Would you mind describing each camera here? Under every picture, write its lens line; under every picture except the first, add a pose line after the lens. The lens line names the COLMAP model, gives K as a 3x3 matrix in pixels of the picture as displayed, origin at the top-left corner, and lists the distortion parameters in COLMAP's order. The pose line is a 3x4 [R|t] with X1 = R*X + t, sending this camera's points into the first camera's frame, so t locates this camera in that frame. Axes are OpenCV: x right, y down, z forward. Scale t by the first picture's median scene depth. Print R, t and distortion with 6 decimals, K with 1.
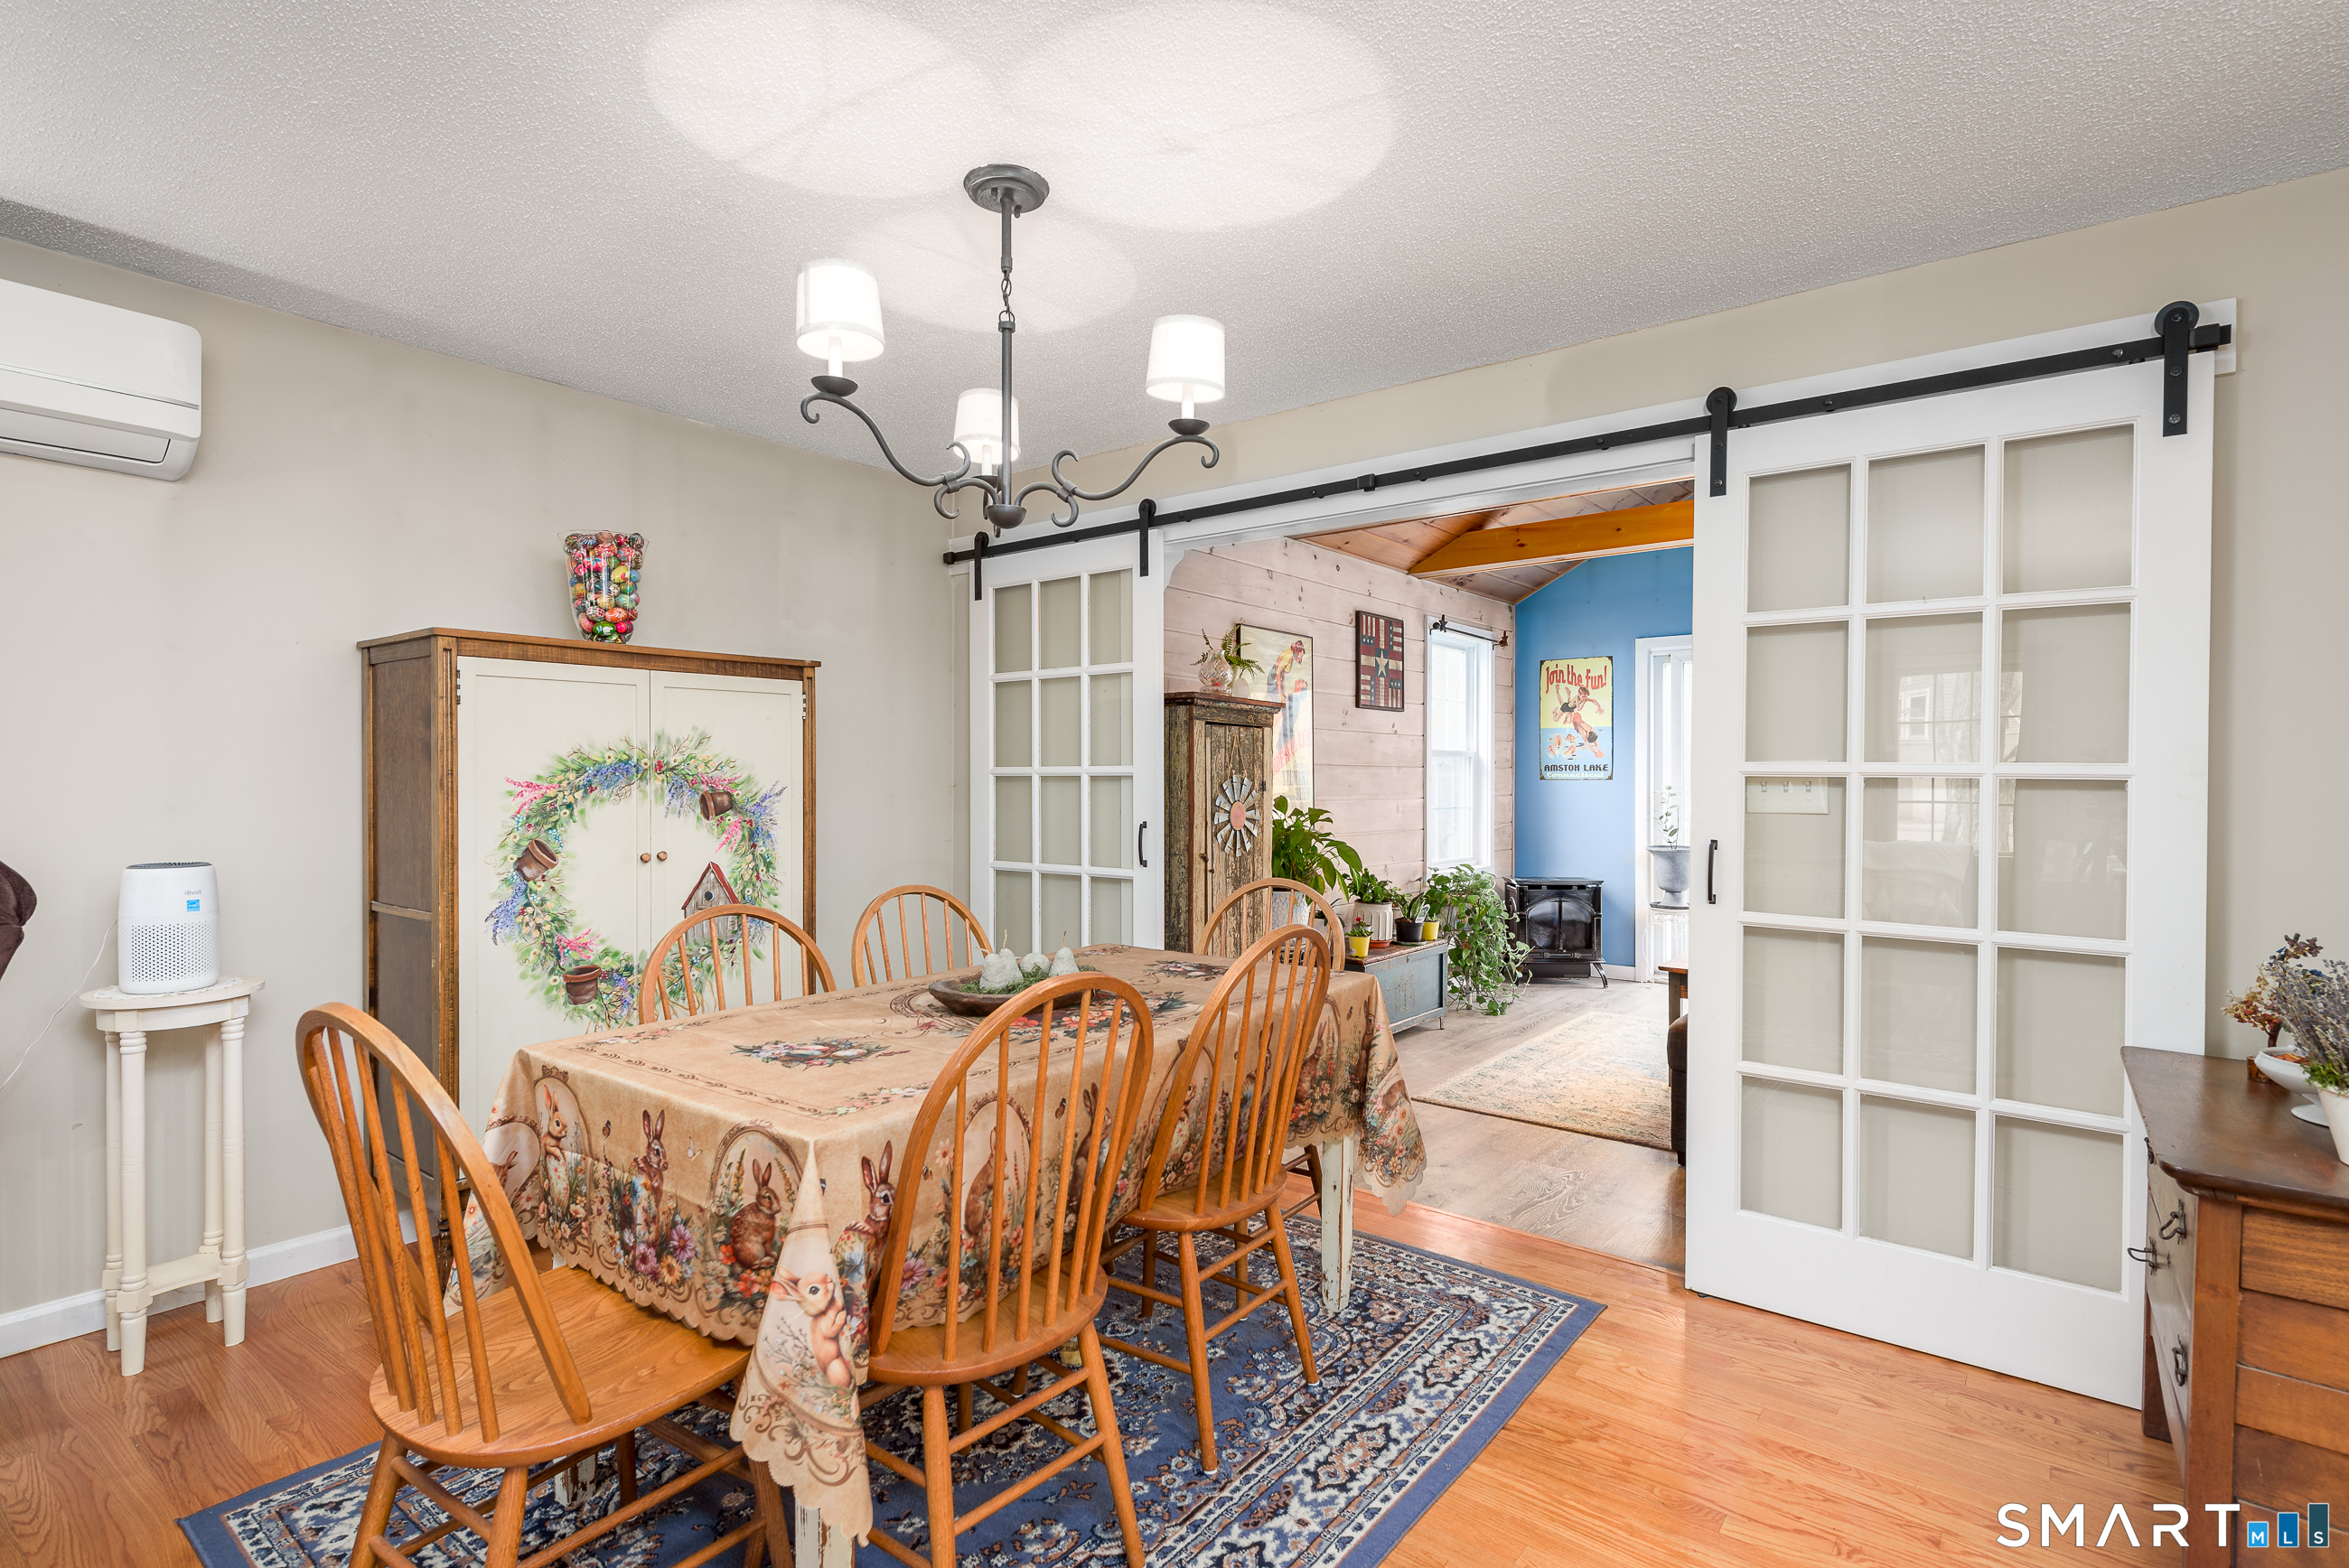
lens RADIAL K [[1147.0, 0, 1176.5], [0, 1147.0, 791.7], [0, 0, 1]] dist [0.016498, 0.000059]
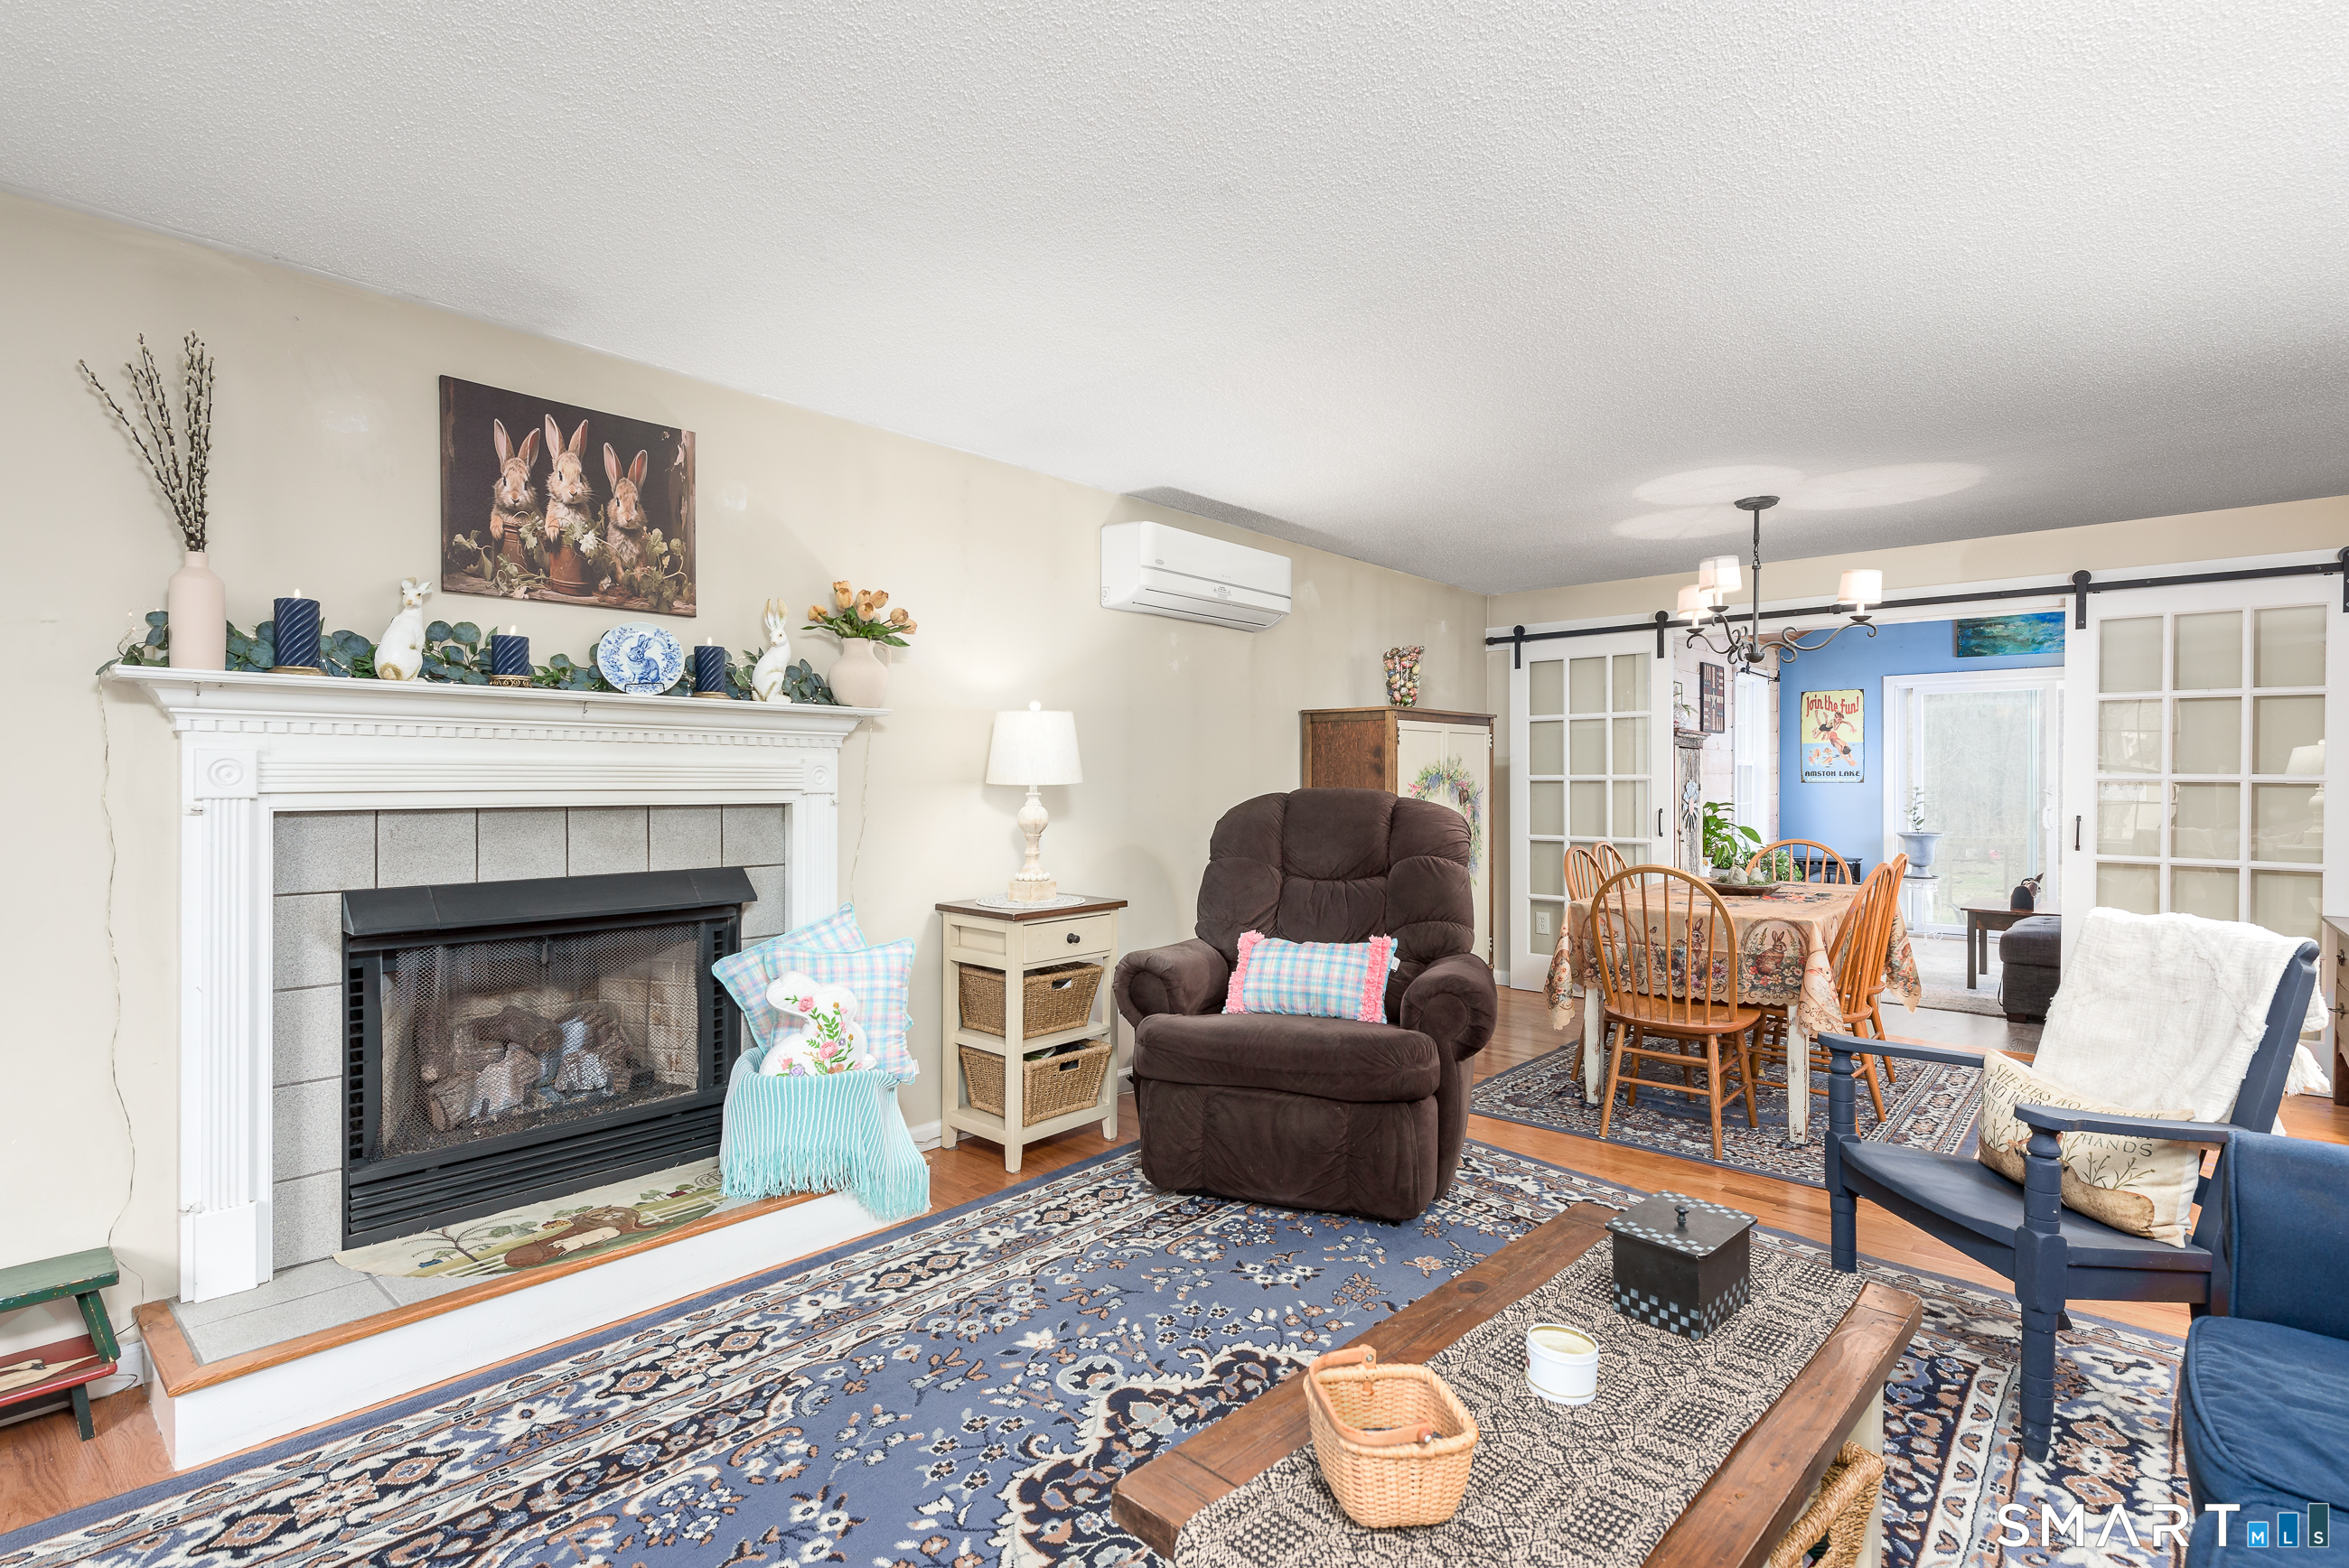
lens RADIAL K [[1147.0, 0, 1172.1], [0, 1147.0, 785.4], [0, 0, 1]] dist [0.016498, 0.000059]
pose [[0.998698, -0.001329, -0.050996, -0.637842], [0.000886, 0.999962, -0.008715, 0.006388], [0.051005, 0.008658, 0.998661, -0.664626]]
